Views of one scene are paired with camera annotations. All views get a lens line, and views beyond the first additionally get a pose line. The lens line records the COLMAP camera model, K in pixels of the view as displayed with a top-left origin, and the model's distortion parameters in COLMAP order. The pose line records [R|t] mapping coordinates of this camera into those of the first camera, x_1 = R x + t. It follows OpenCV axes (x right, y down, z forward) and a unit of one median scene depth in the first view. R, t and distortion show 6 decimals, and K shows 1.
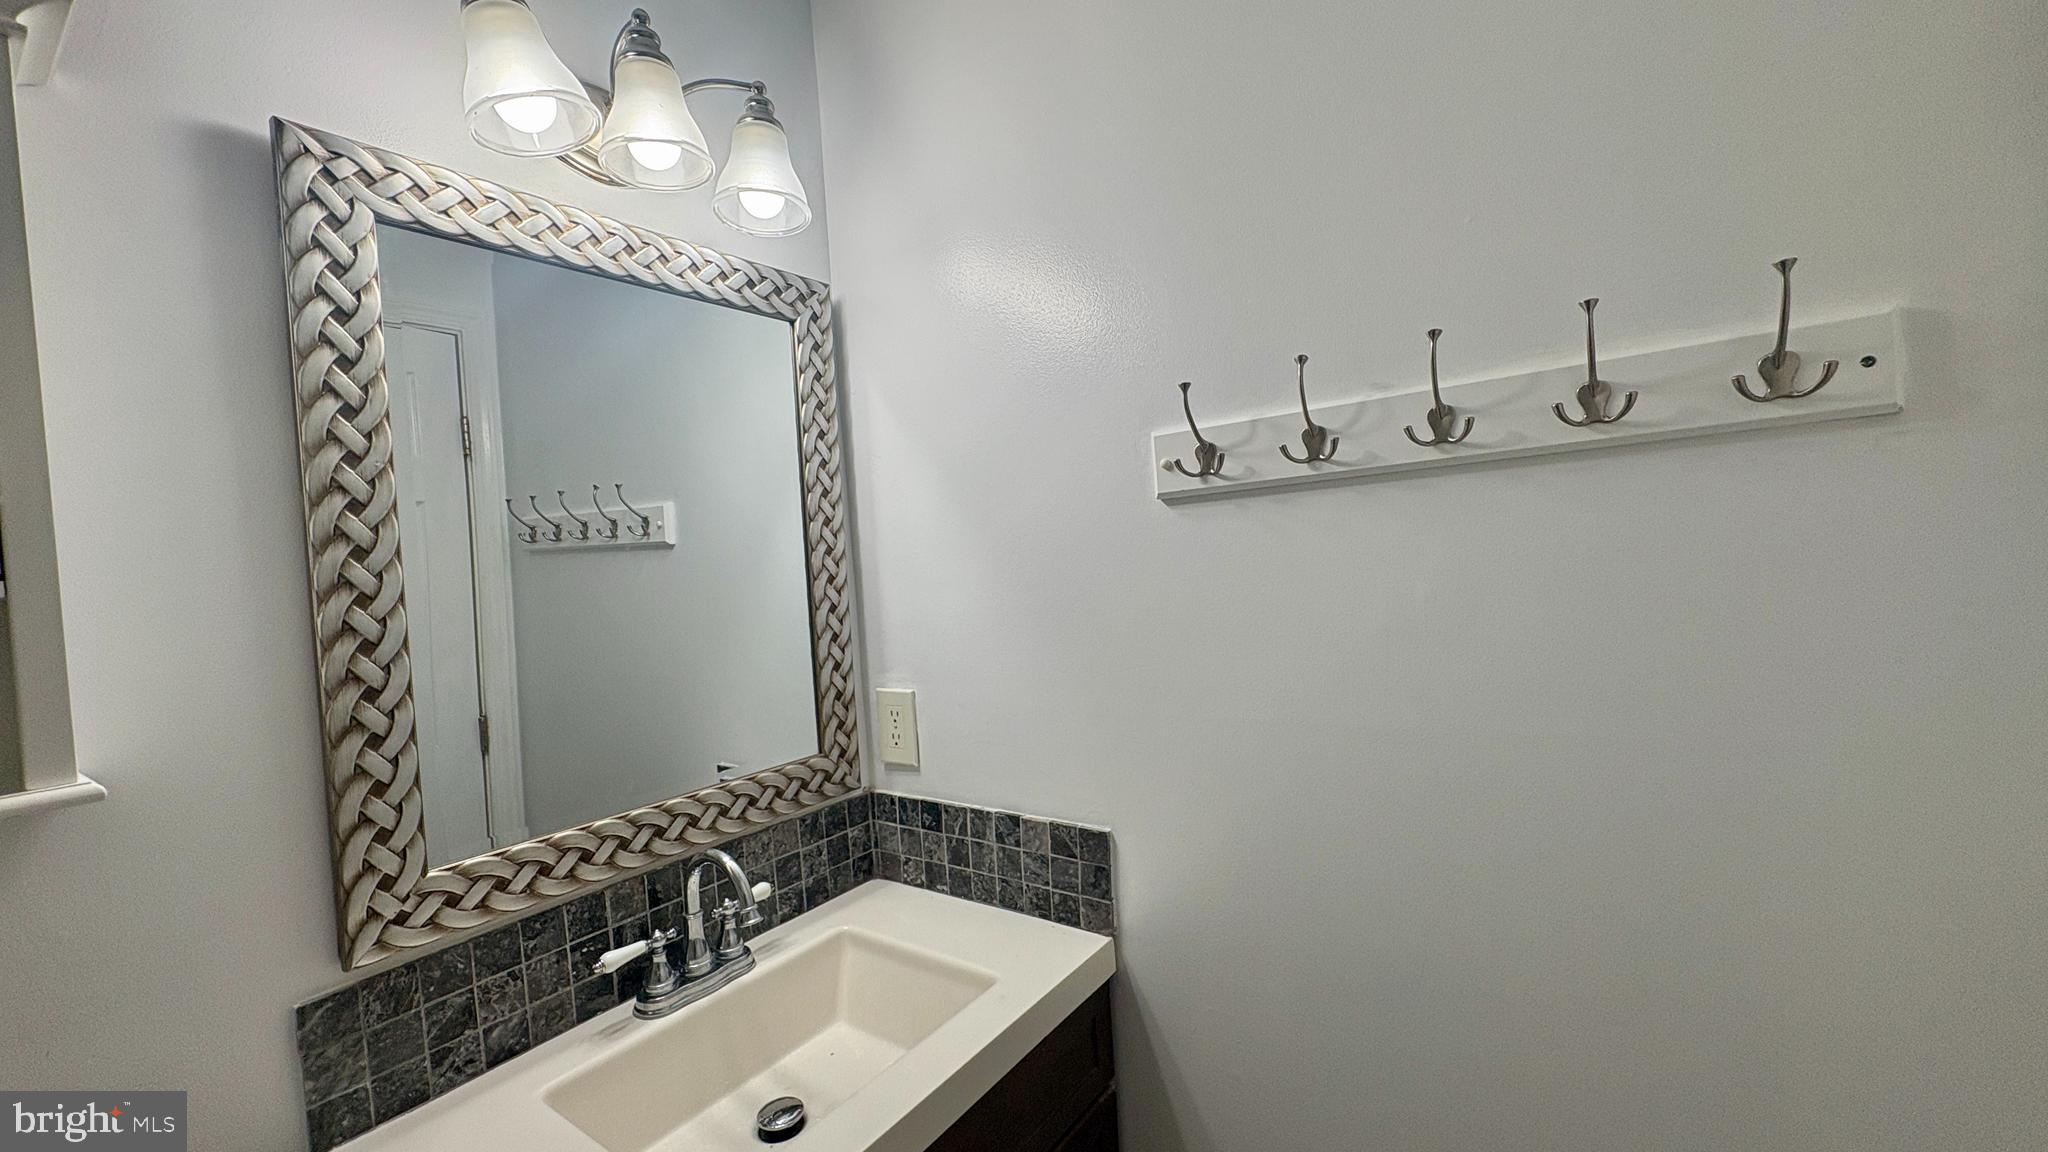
lens RADIAL K [[815.0, 0, 1024.1], [0, 815.0, 575.4], [0, 0, 1]] dist [0.000451, -0.000172]
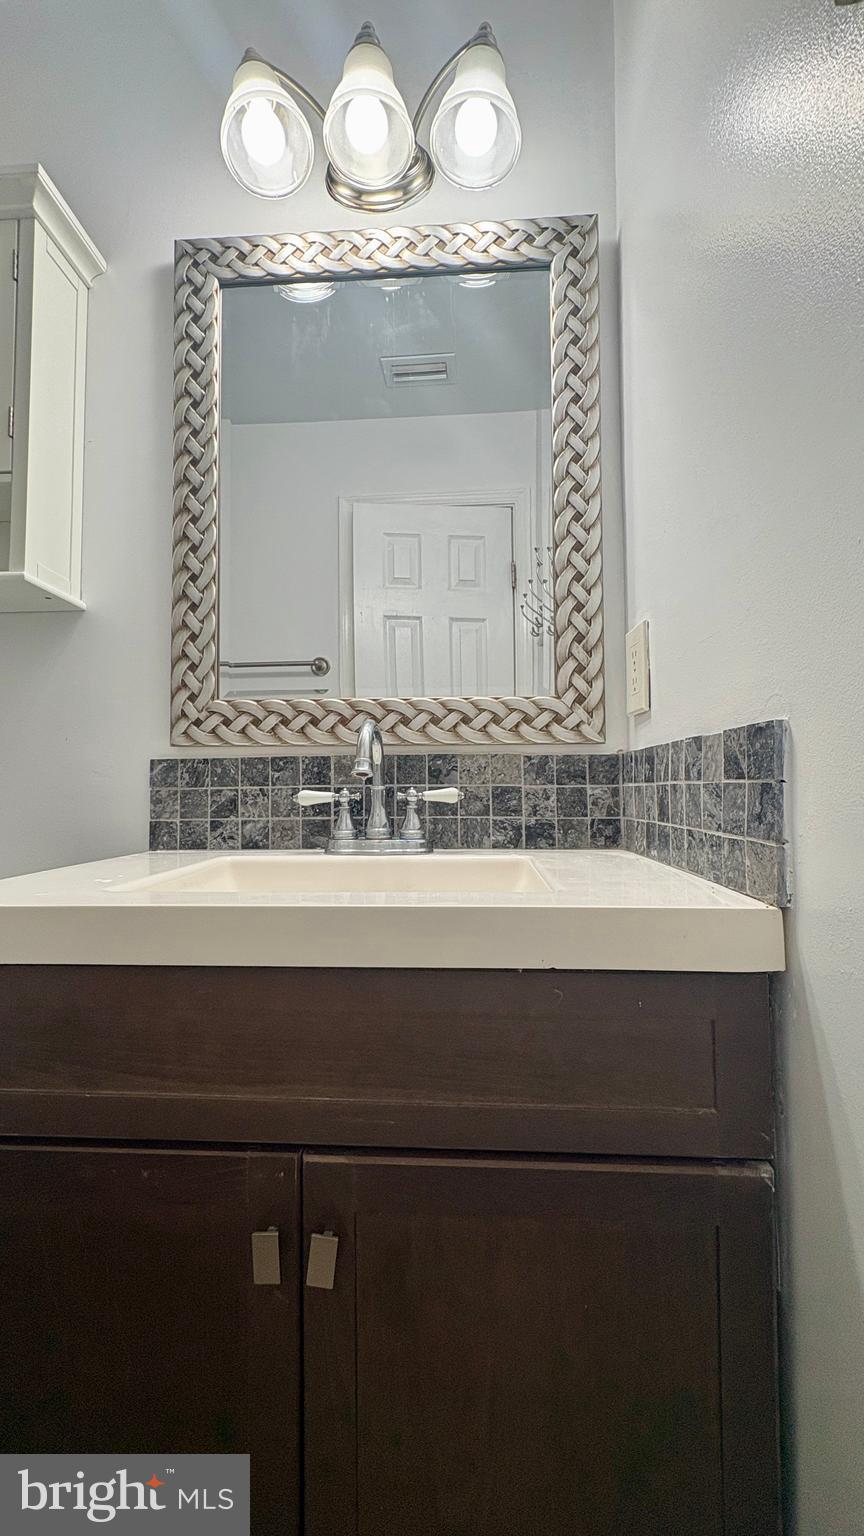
lens RADIAL K [[611.2, 0, 429.5], [0, 611.2, 764.4], [0, 0, 1]] dist [0.000451, -0.000172]
pose [[0.523959, 0.021750, -0.851466, 0.371624], [-0.051836, 0.998635, -0.006388, 0.397919], [0.850165, 0.047484, 0.524371, 0.633286]]
